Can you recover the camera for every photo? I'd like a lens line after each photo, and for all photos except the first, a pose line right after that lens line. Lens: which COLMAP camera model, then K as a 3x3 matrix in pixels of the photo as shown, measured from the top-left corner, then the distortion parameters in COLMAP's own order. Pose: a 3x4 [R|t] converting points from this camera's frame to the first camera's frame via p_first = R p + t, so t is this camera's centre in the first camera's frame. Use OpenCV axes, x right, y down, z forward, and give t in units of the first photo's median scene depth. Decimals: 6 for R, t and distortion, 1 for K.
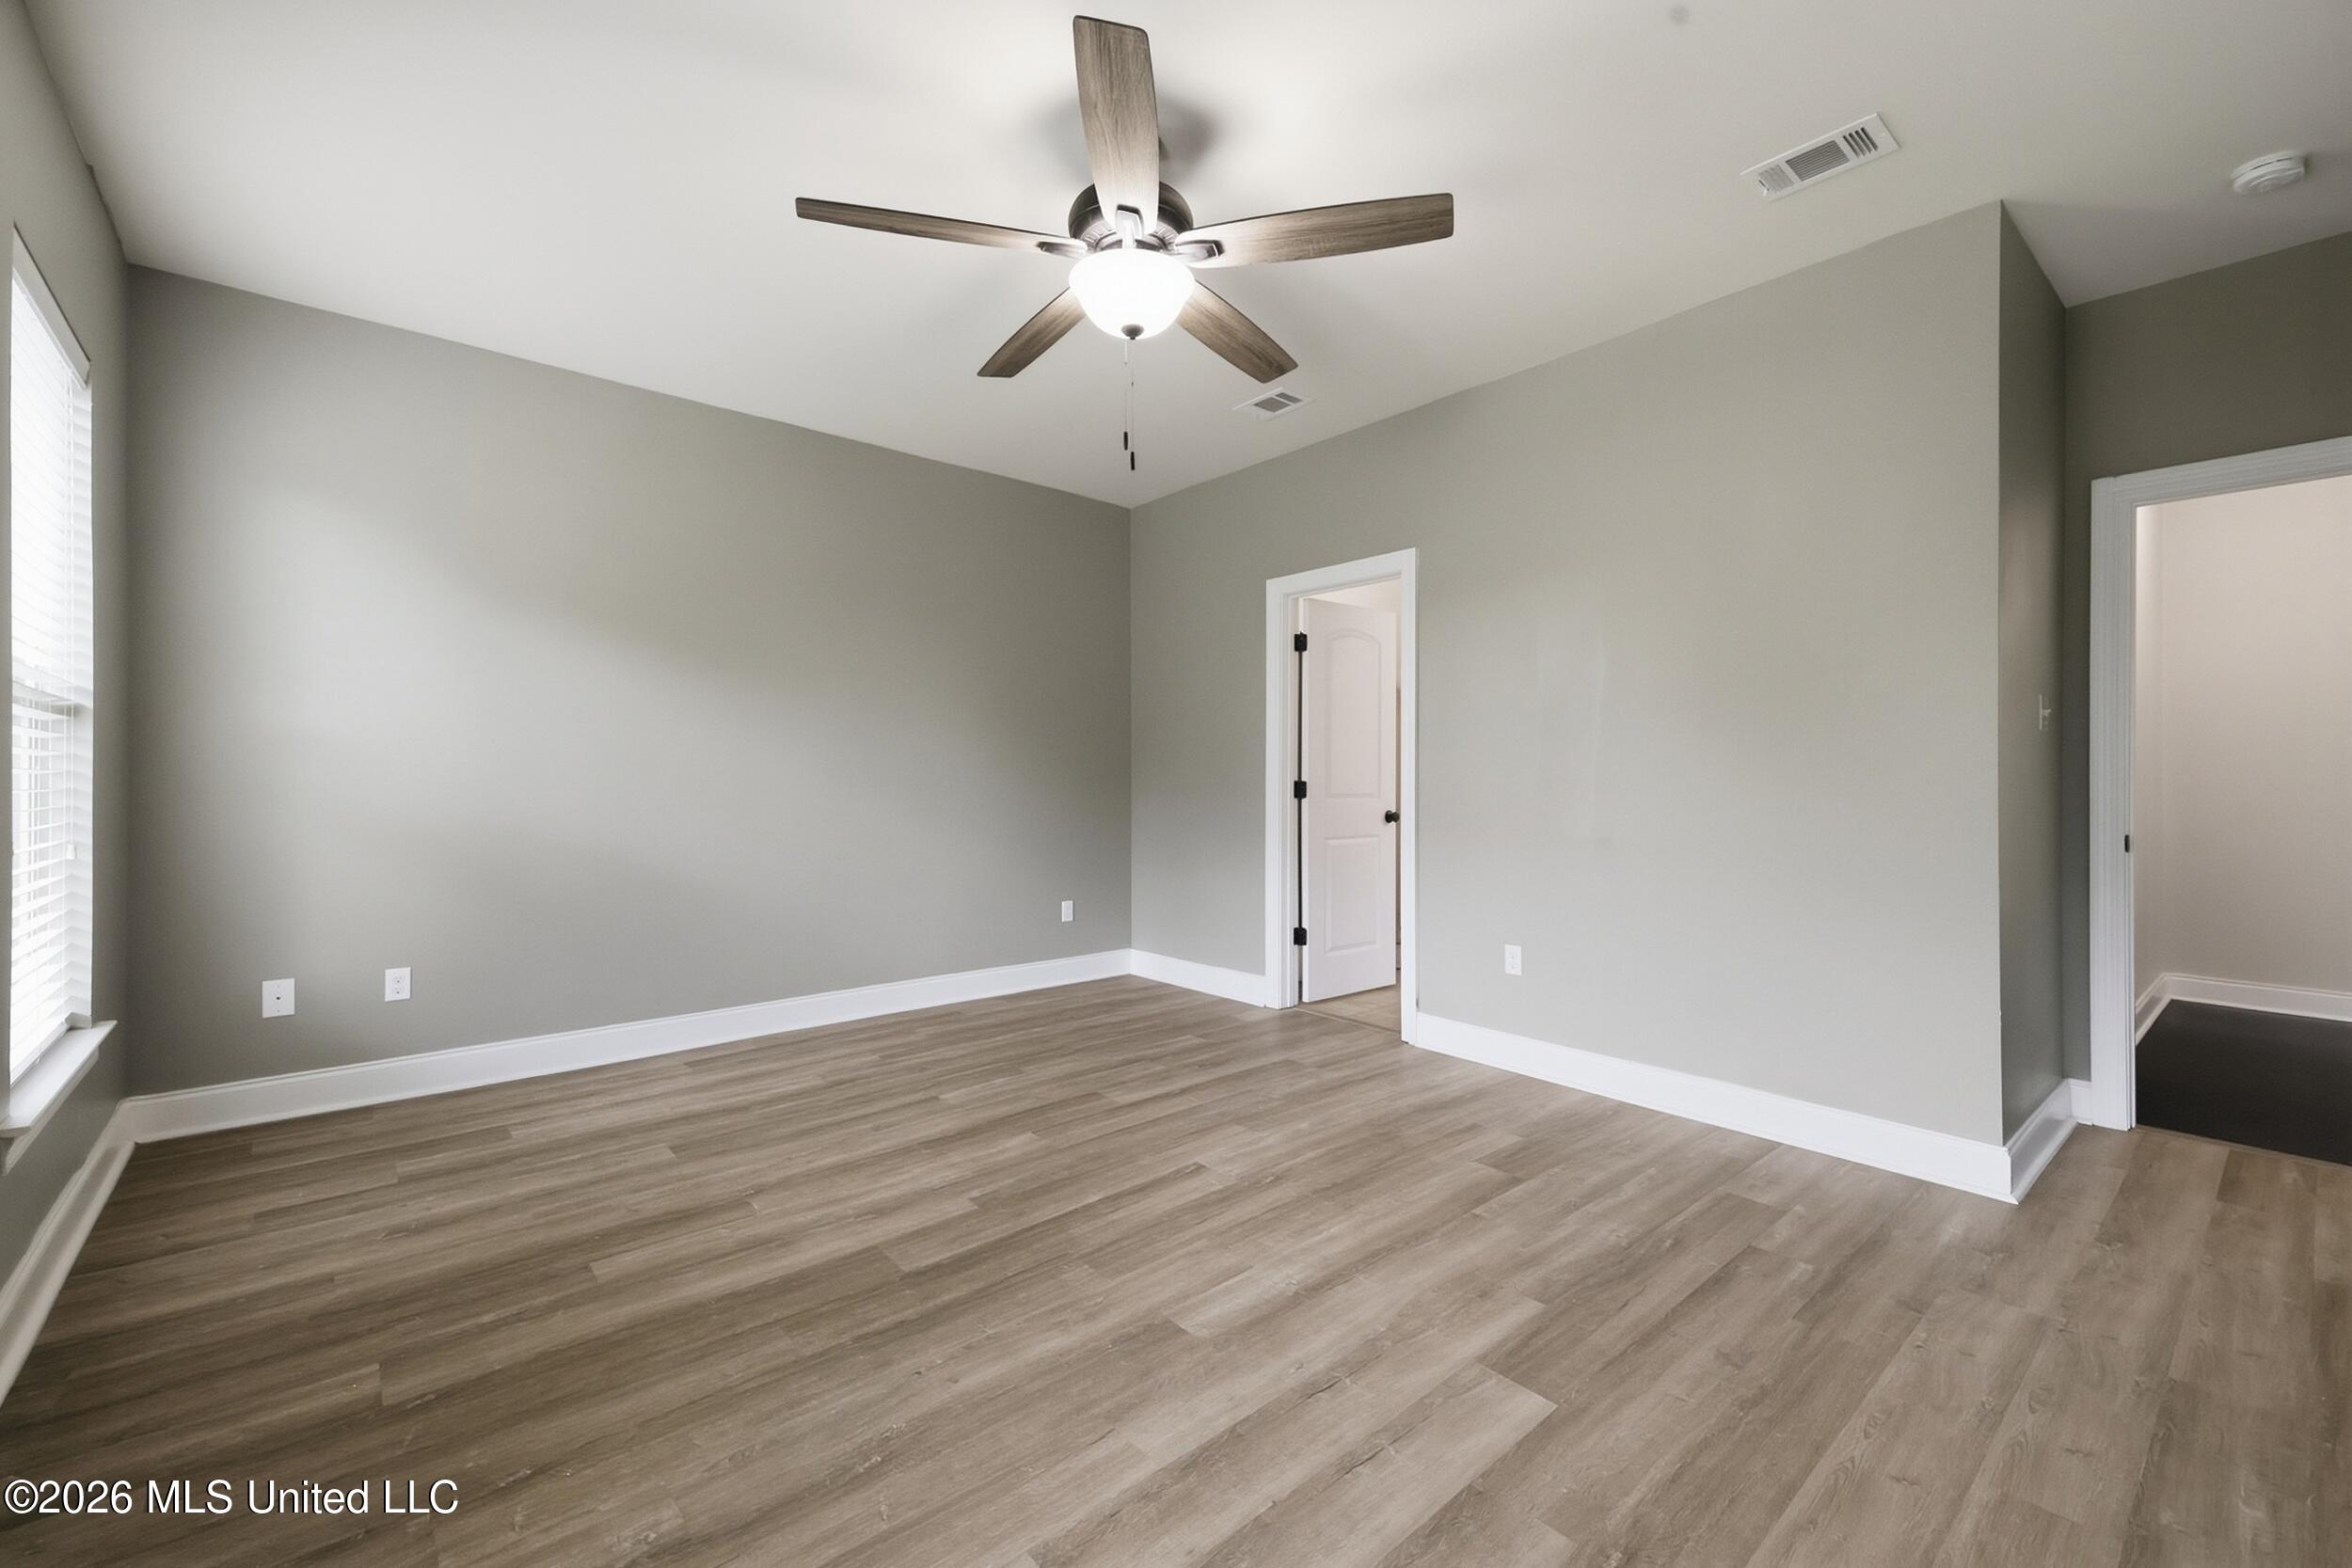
lens RADIAL K [[971.4, 0, 1184.8], [0, 971.4, 775.7], [0, 0, 1]] dist [0.035337, -0.005586]
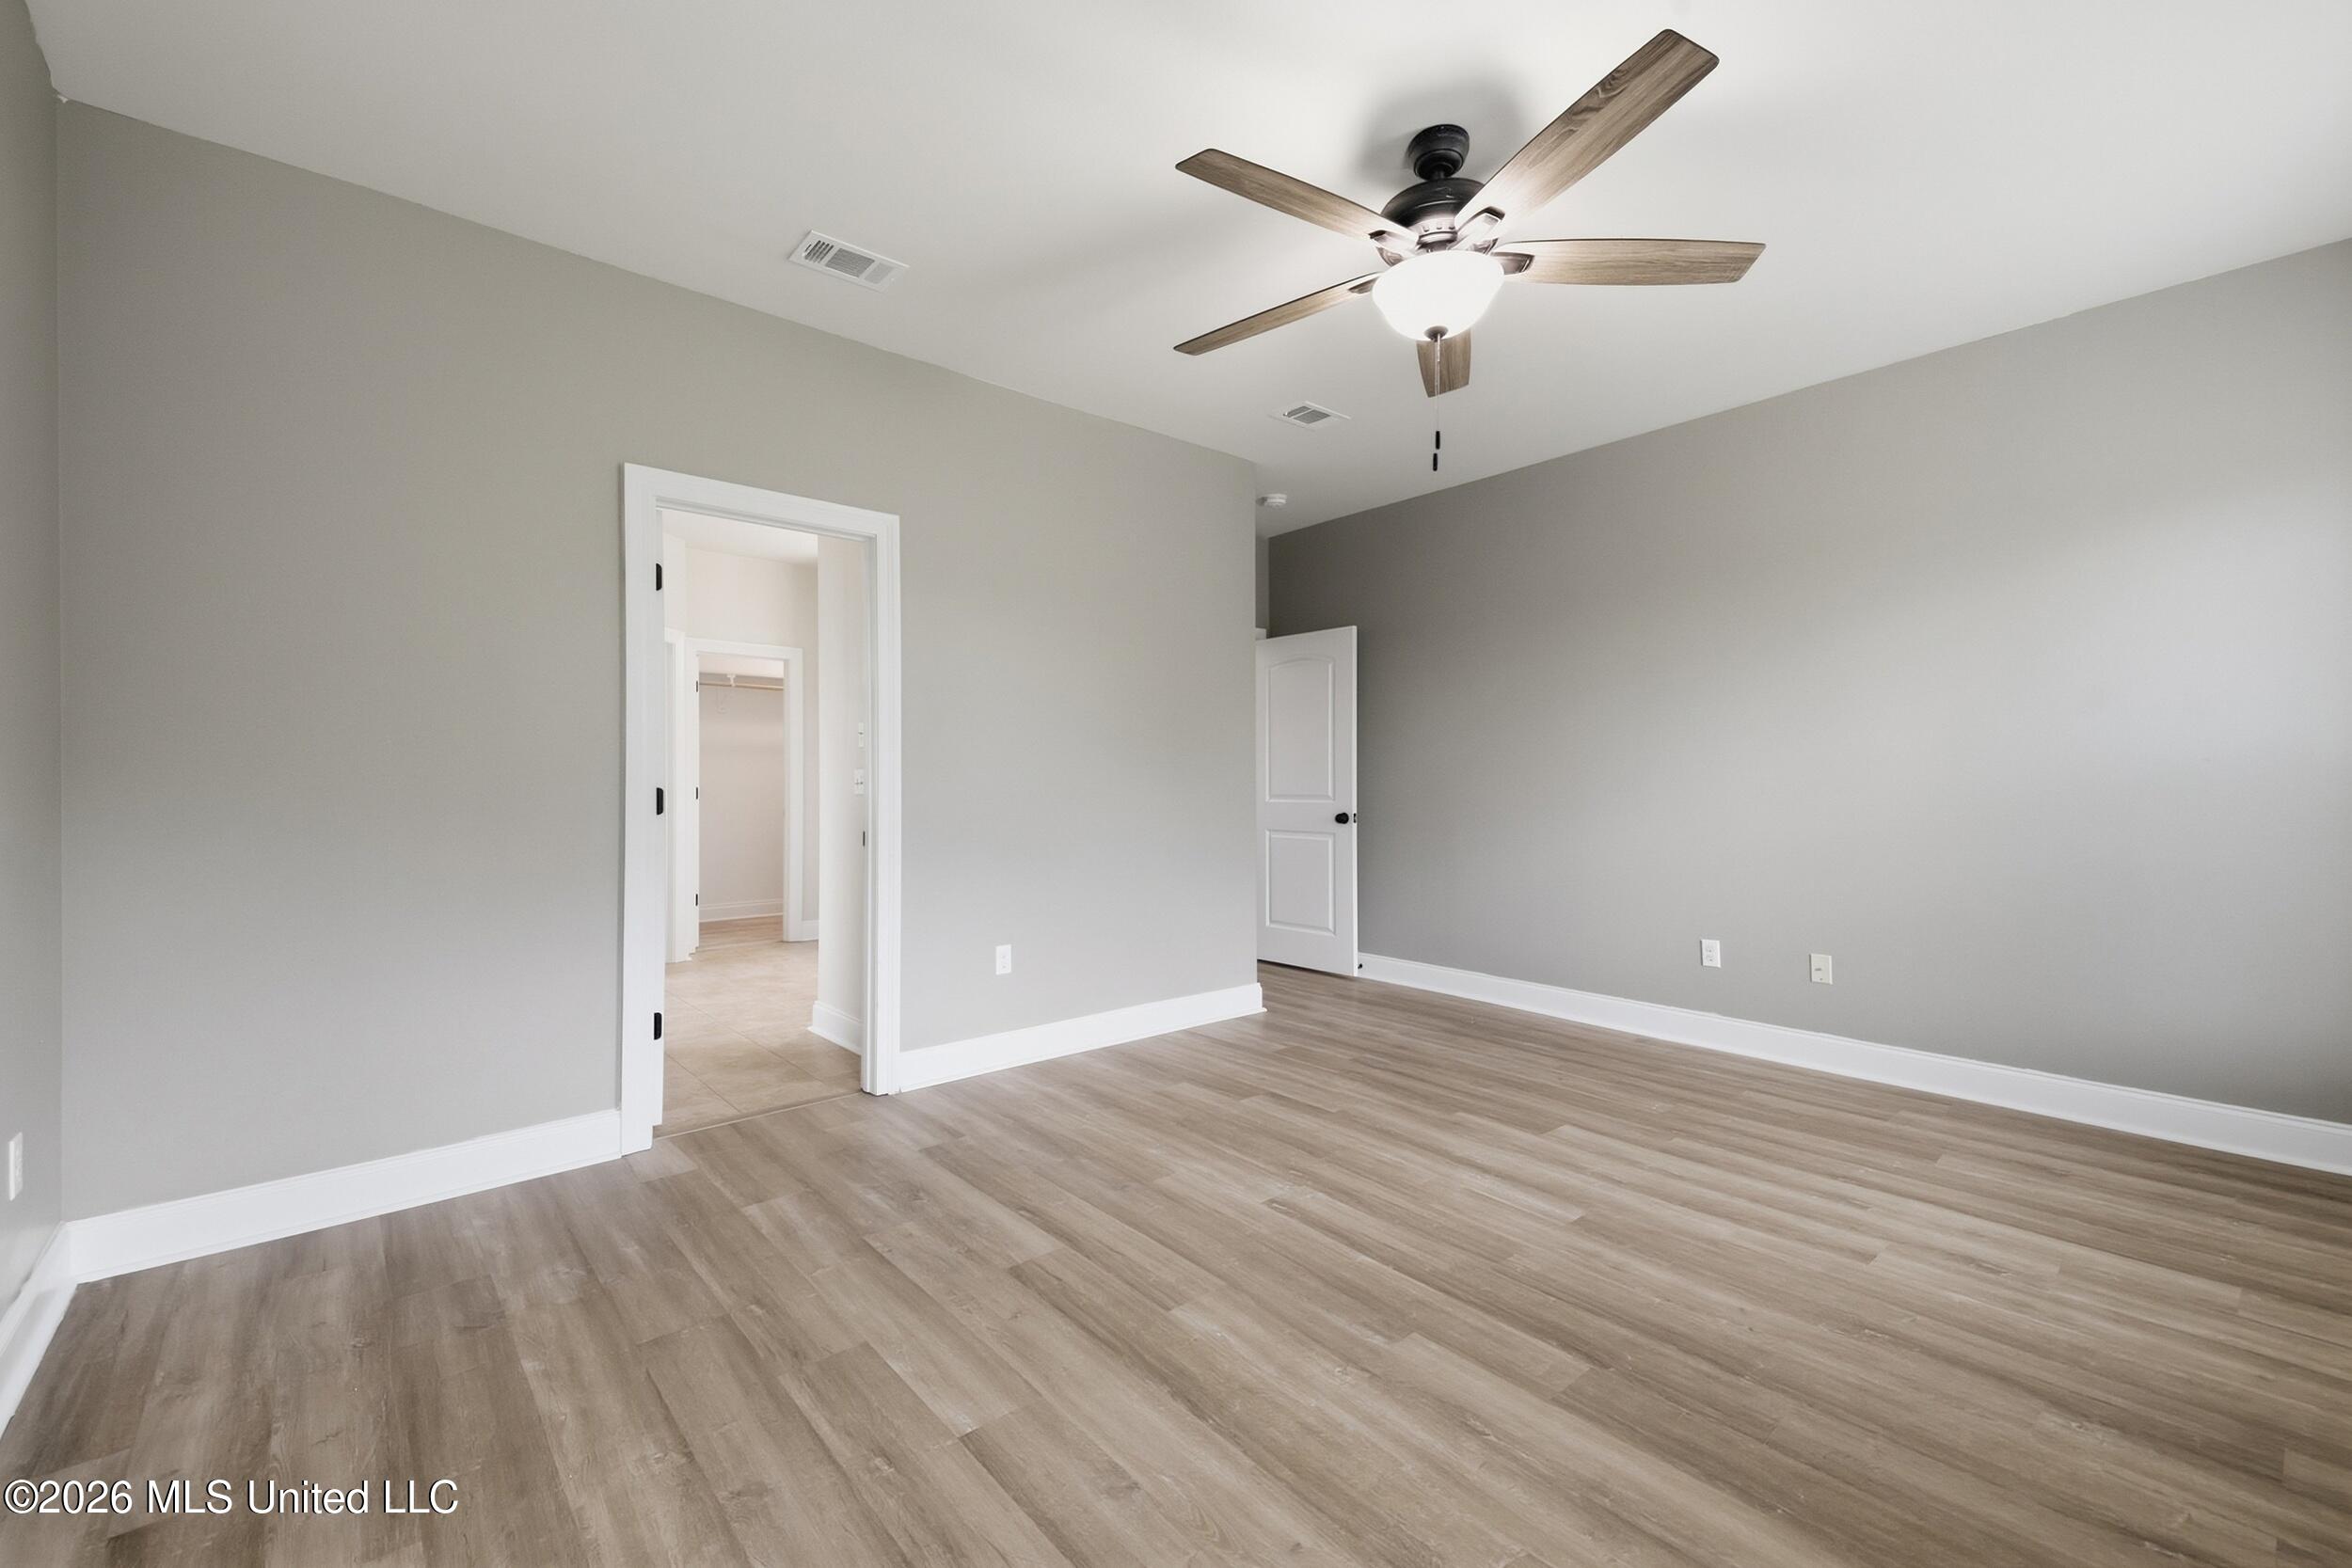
lens RADIAL K [[971.4, 0, 1176.1], [0, 971.4, 782.5], [0, 0, 1]] dist [0.035337, -0.005586]
pose [[0.009587, -0.007921, 0.999923, -0.974316], [0.001380, 0.999968, 0.007908, -0.007587], [-0.999953, 0.001304, 0.009597, 1.154426]]
